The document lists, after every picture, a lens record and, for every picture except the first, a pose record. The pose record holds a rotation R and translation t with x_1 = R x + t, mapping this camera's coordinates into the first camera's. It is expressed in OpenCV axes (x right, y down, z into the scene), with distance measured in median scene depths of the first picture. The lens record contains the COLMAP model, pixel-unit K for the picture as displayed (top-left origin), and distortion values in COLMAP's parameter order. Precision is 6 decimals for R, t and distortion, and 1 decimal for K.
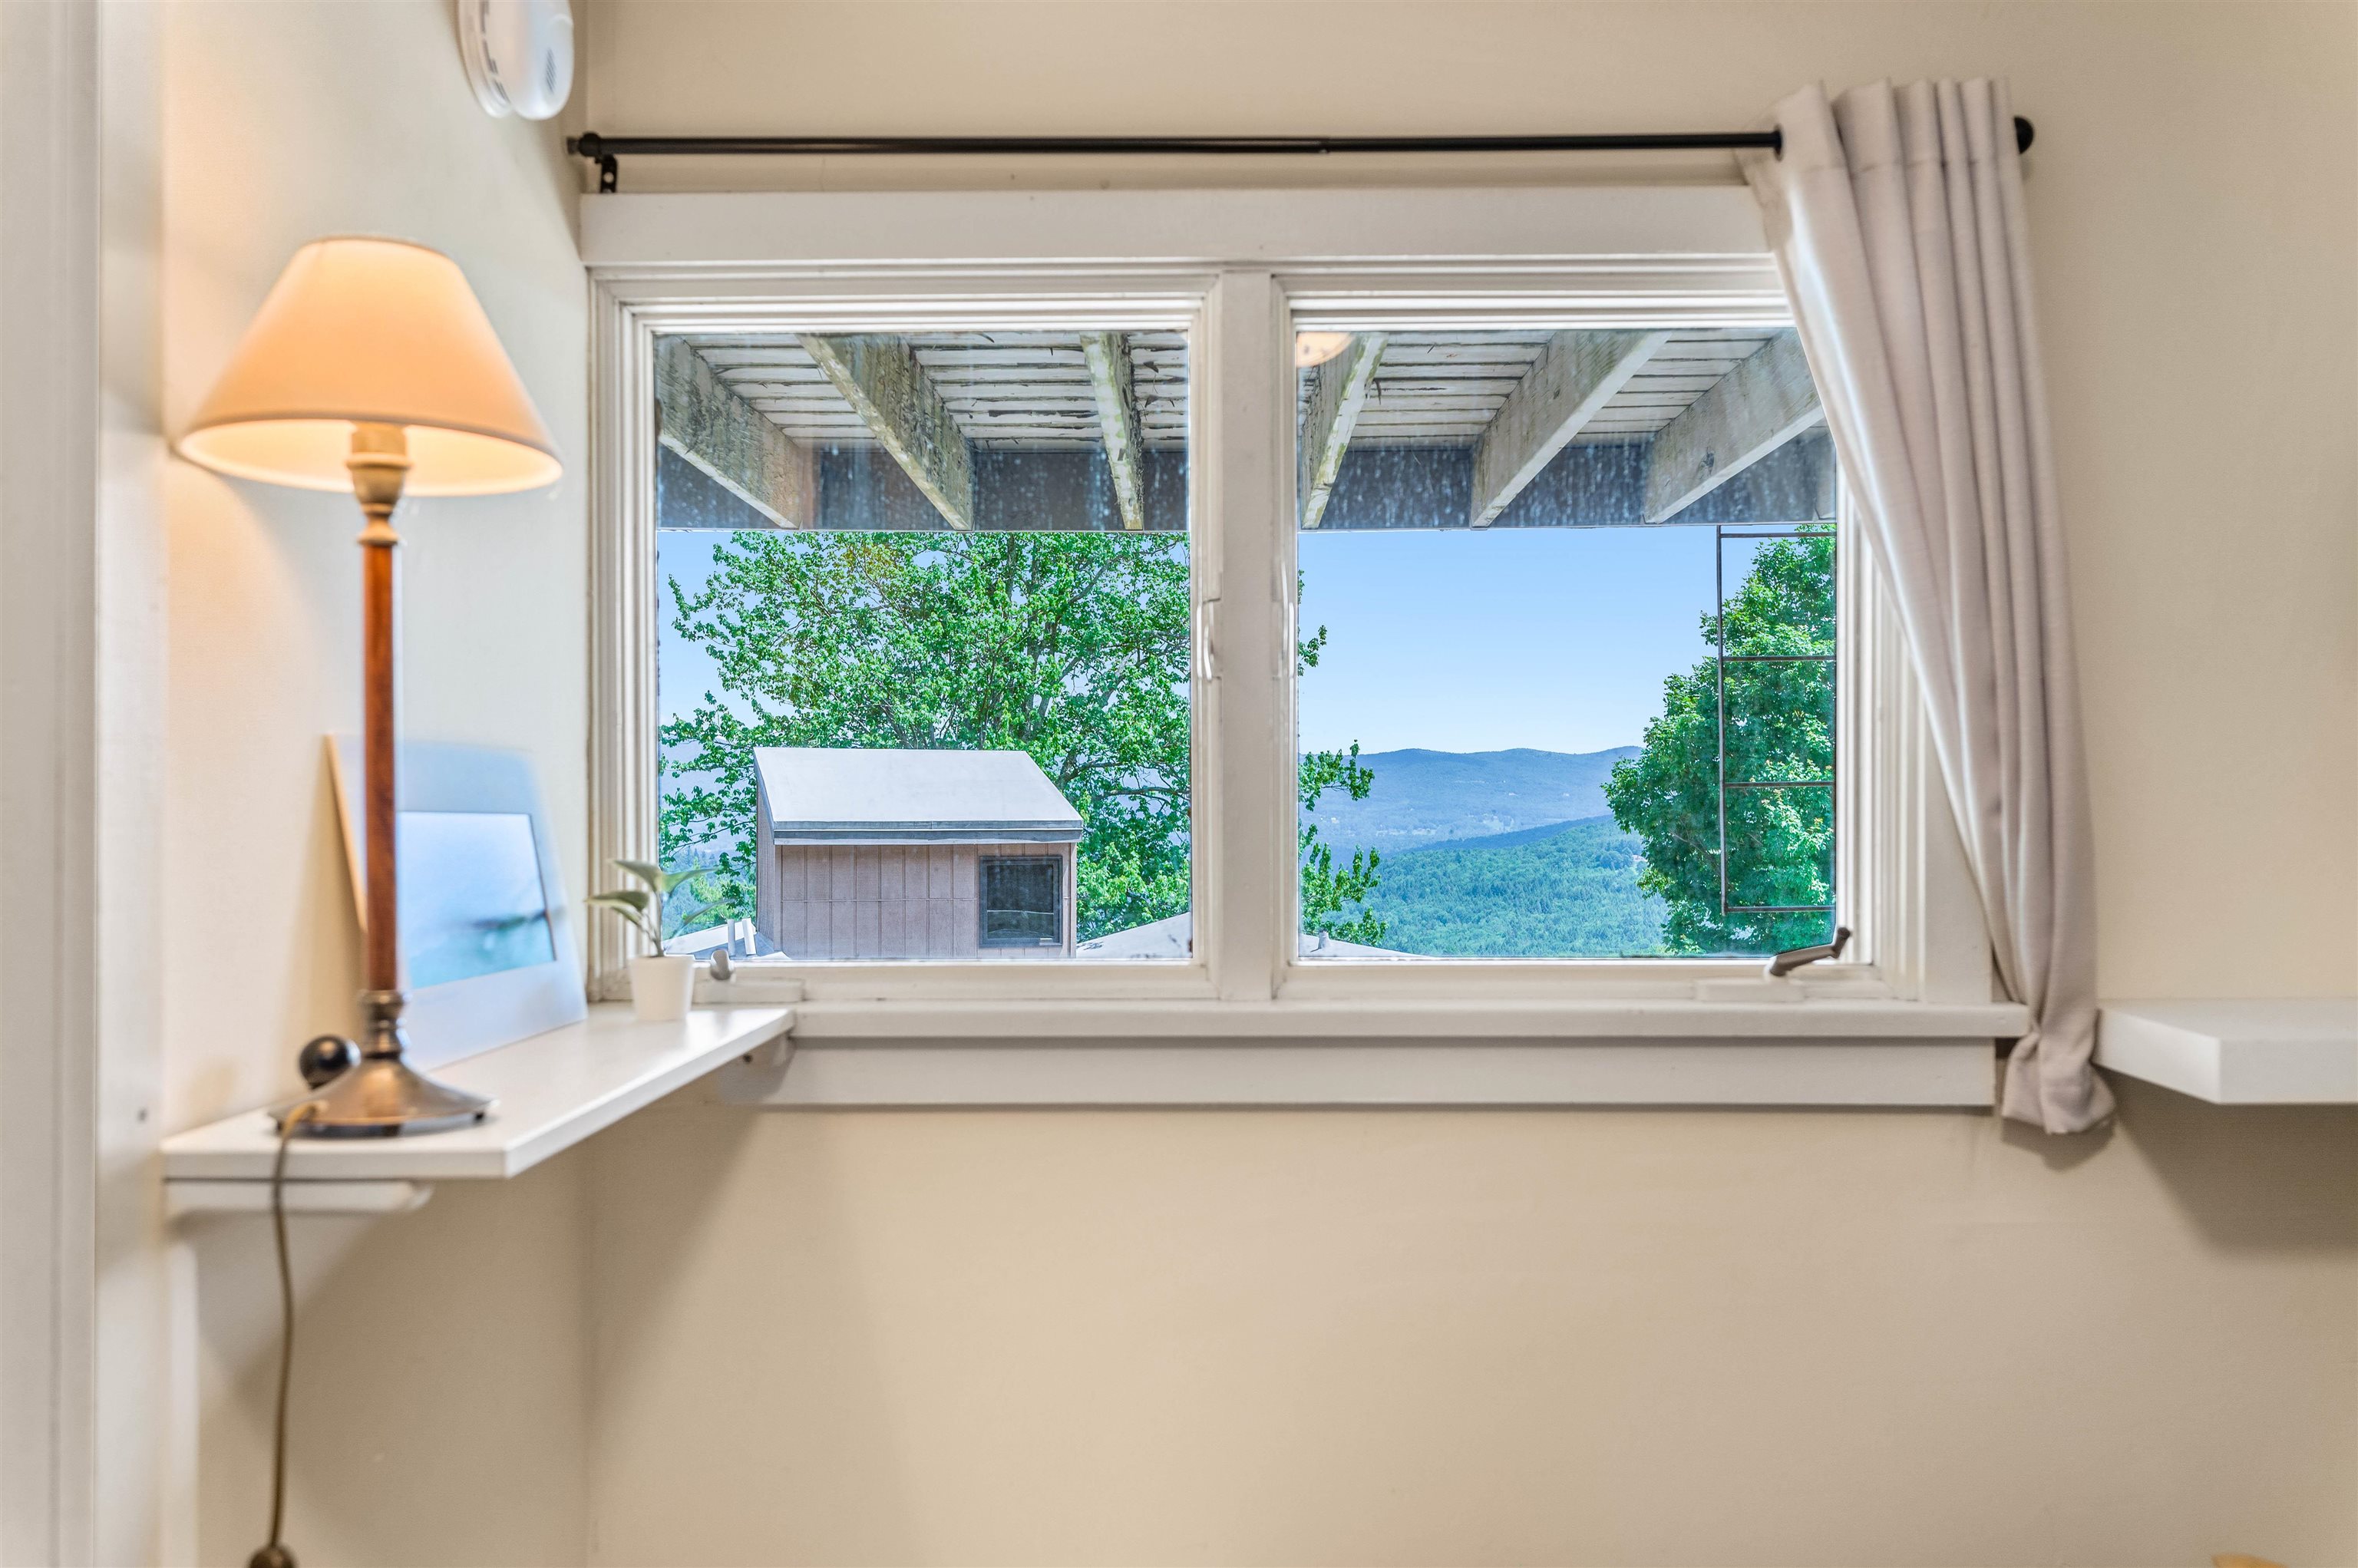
lens RADIAL K [[2072.0, 0, 1165.2], [0, 2072.0, 783.0], [0, 0, 1]] dist [0.015134, 0.002562]
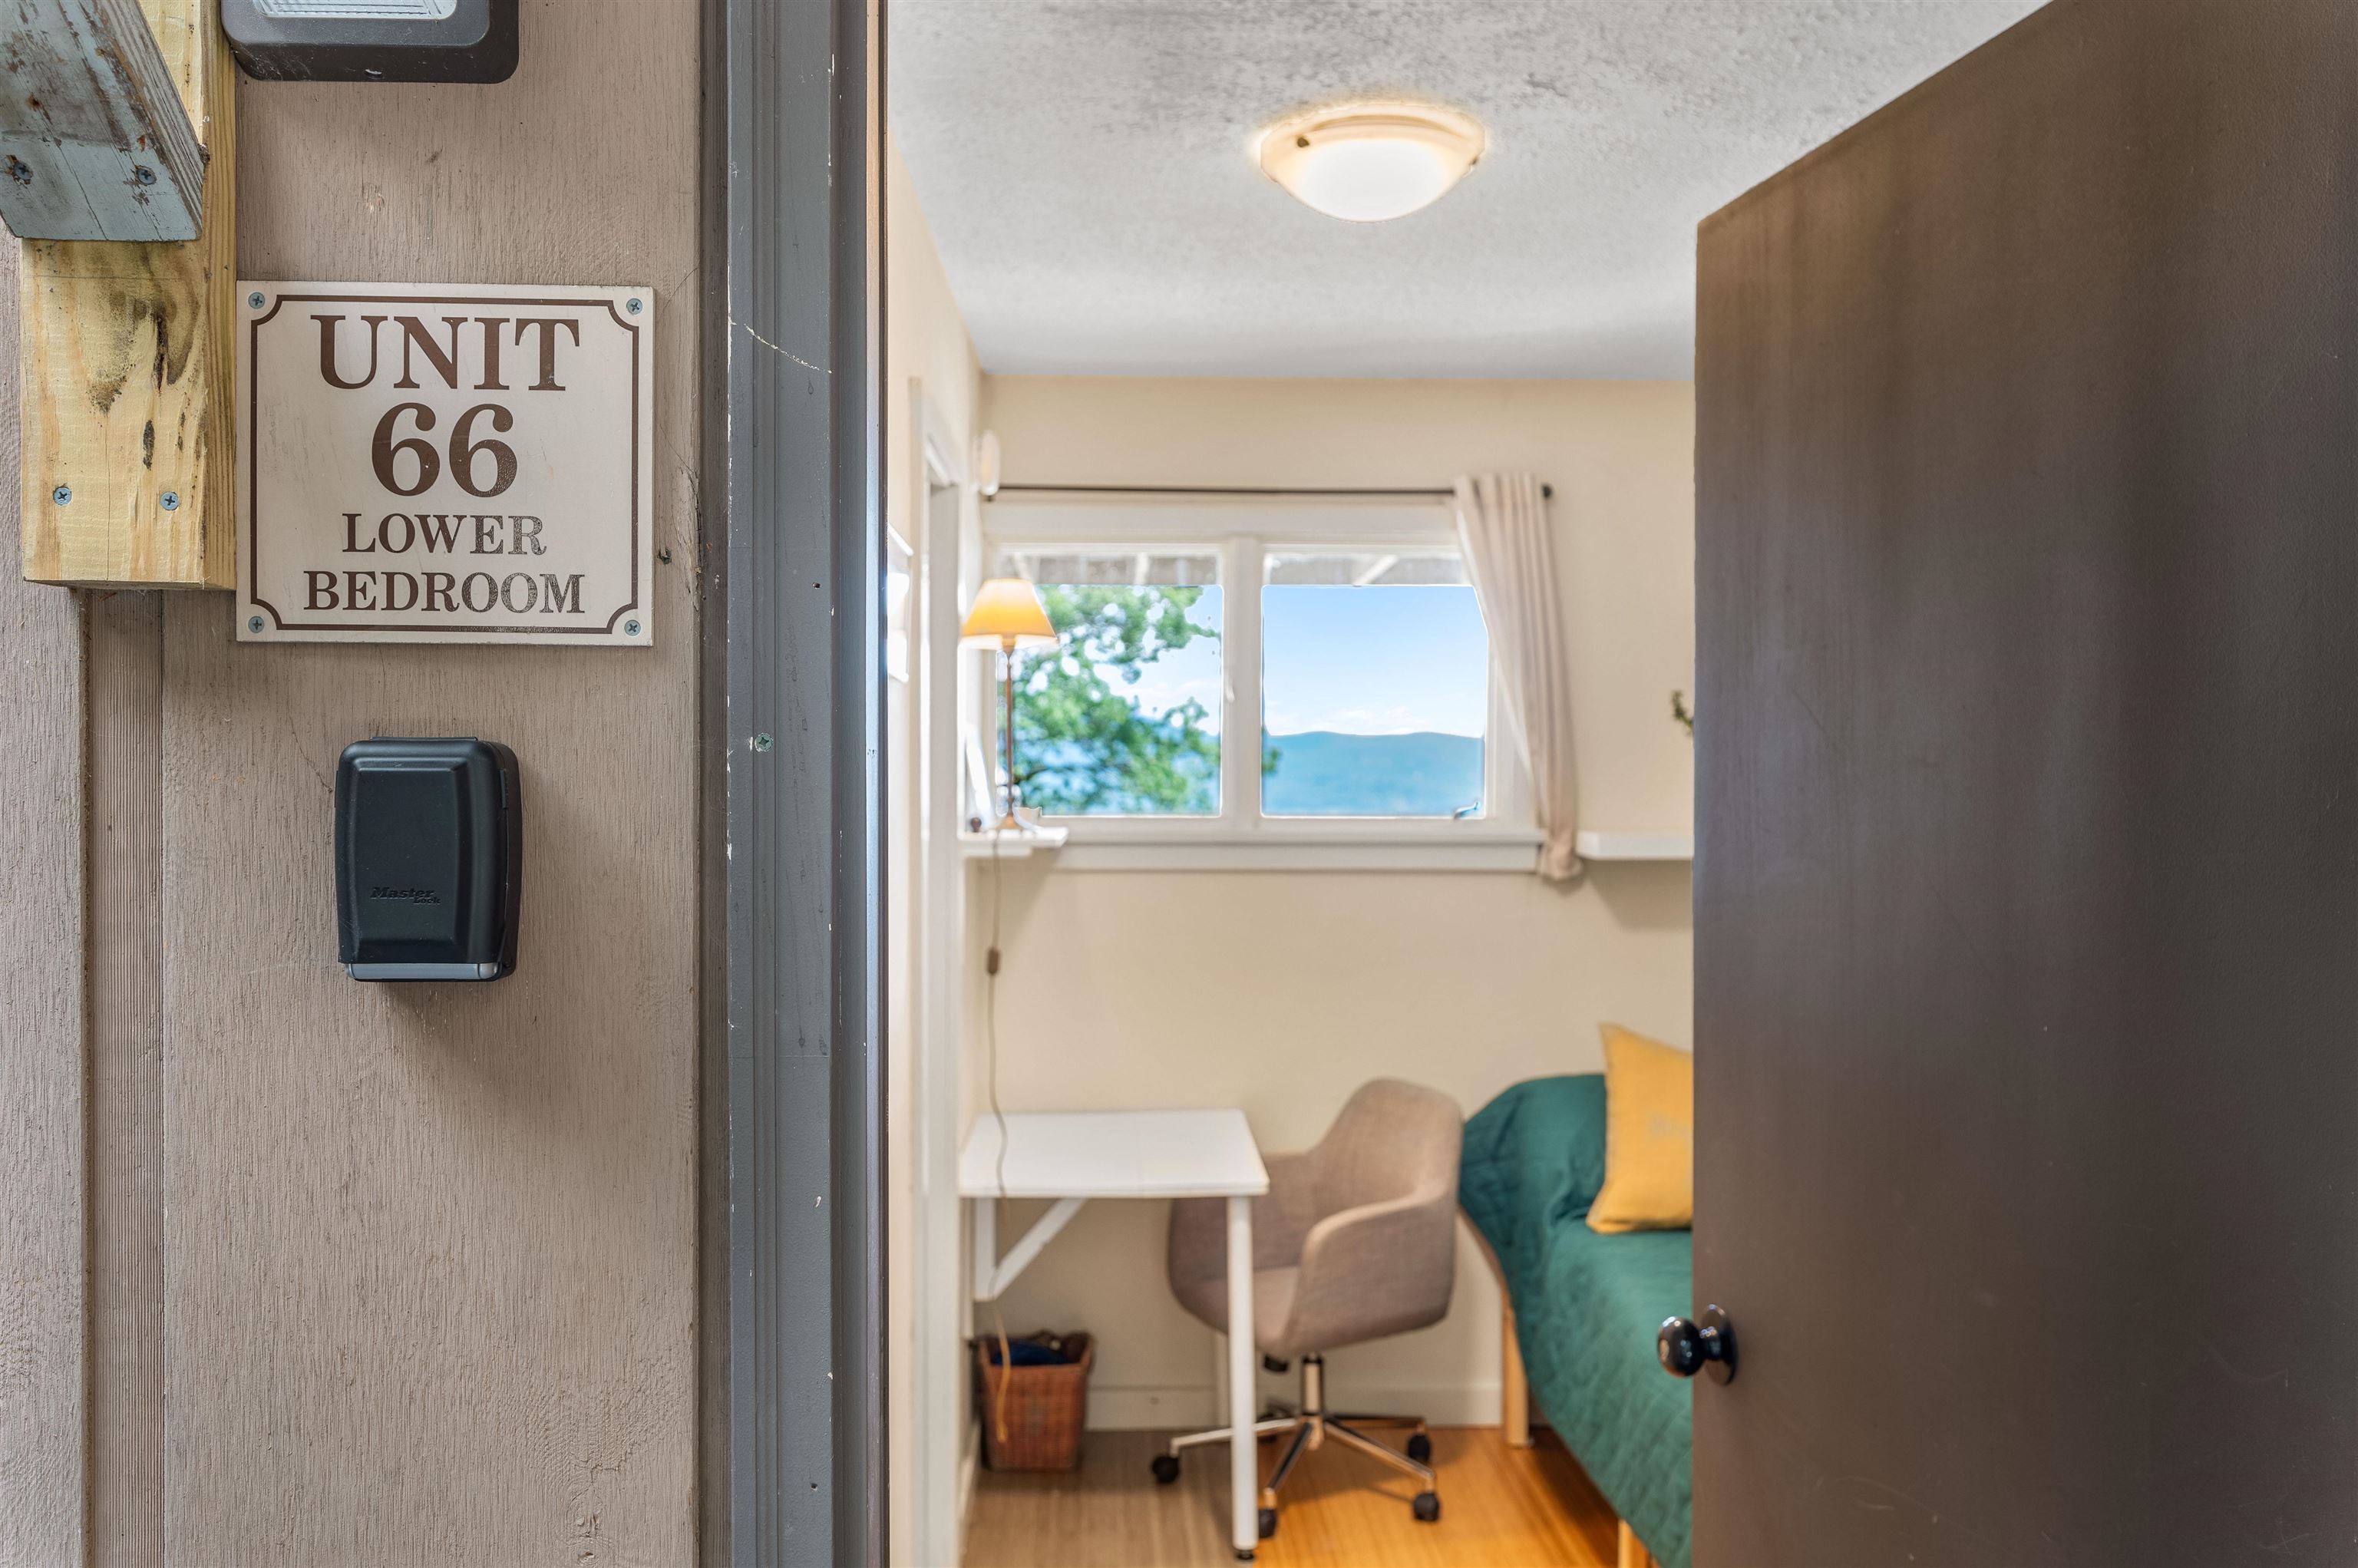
lens RADIAL K [[2072.0, 0, 1186.1], [0, 2072.0, 786.9], [0, 0, 1]] dist [0.015134, 0.002562]
pose [[0.998534, 0.004739, 0.053911, -0.168824], [-0.005383, 0.999916, 0.011808, 0.025874], [-0.053851, -0.012081, 0.998476, -1.518835]]
